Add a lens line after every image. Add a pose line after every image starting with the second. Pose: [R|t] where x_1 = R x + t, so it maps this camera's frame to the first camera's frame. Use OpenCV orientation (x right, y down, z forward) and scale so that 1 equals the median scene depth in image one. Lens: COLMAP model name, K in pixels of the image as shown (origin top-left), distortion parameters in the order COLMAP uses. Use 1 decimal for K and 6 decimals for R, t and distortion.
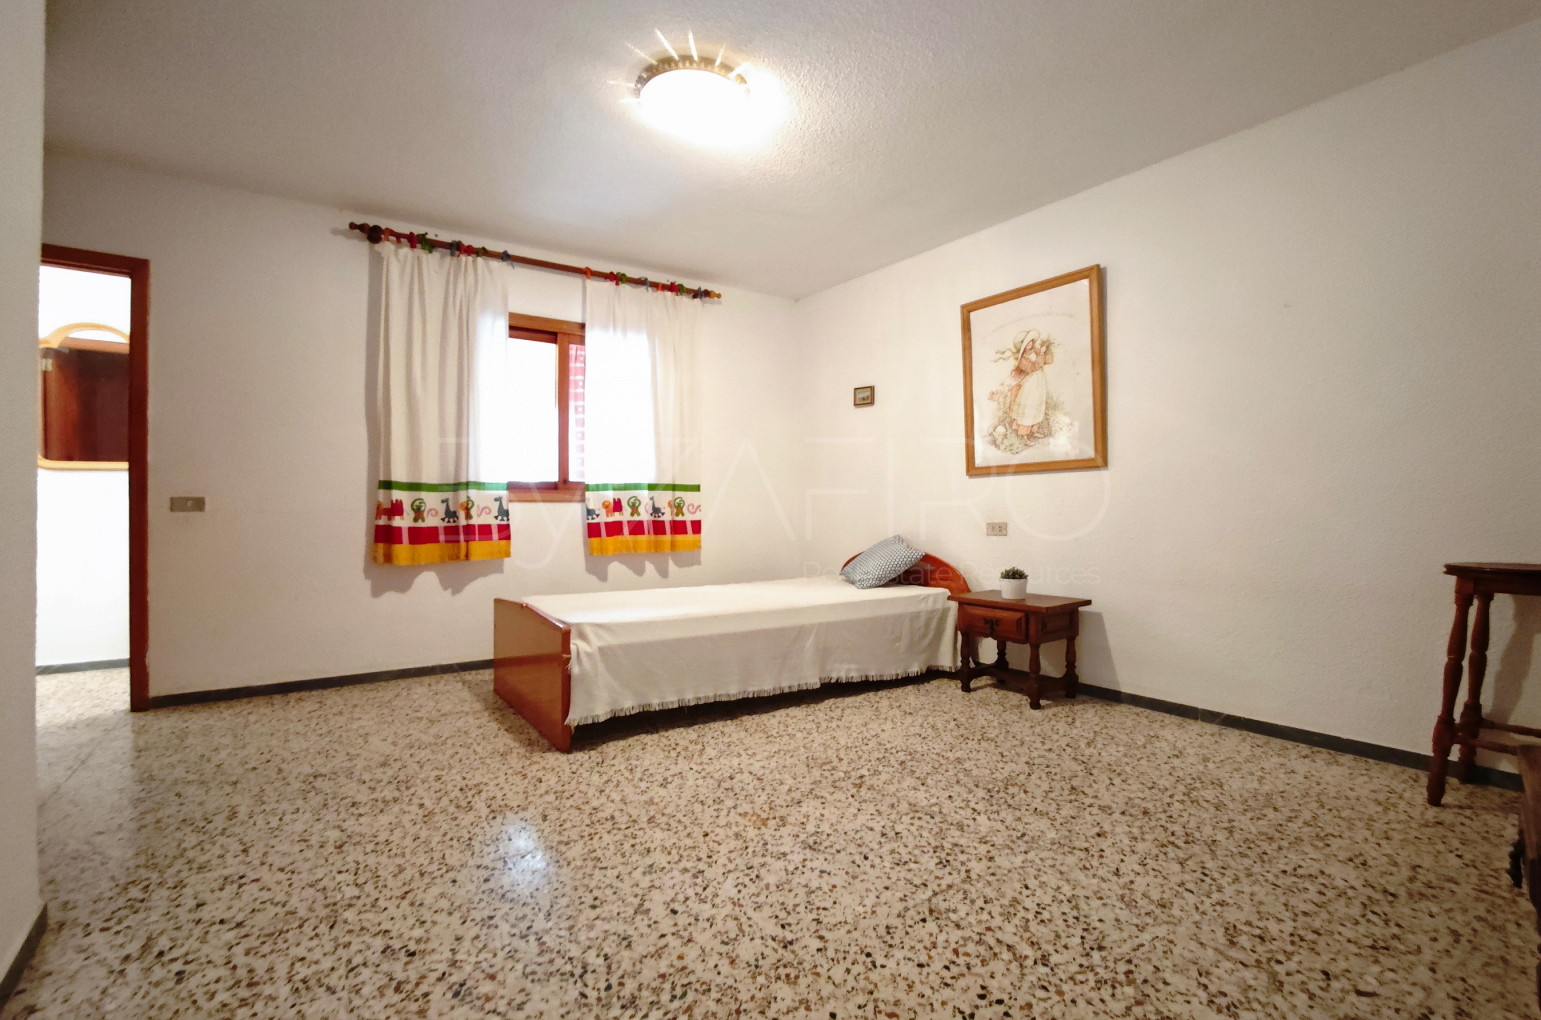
lens RADIAL K [[707.9, 0, 757.5], [0, 707.9, 514.2], [0, 0, 1]] dist [-0.005335, 0.001816]
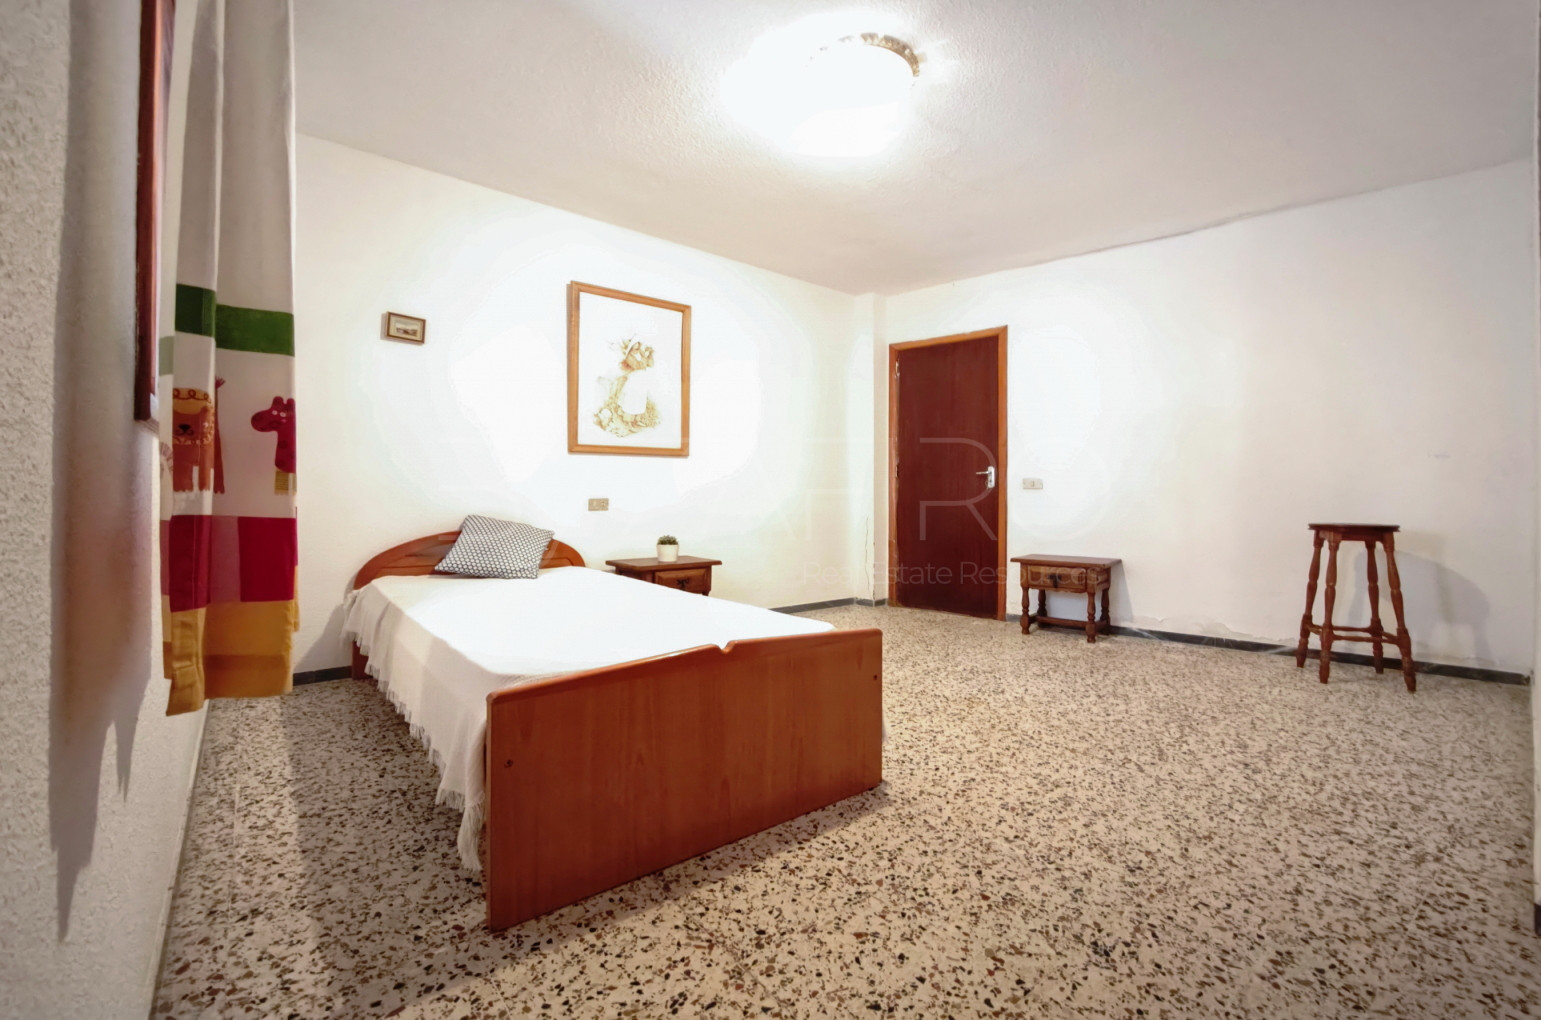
lens RADIAL K [[707.9, 0, 758.1], [0, 707.9, 498.4], [0, 0, 1]] dist [-0.005335, 0.001816]
pose [[-0.112159, 0.000292, 0.993690, -1.274065], [-0.003224, 0.999995, -0.000658, 0.019199], [-0.993685, -0.003277, -0.112157, 1.486799]]
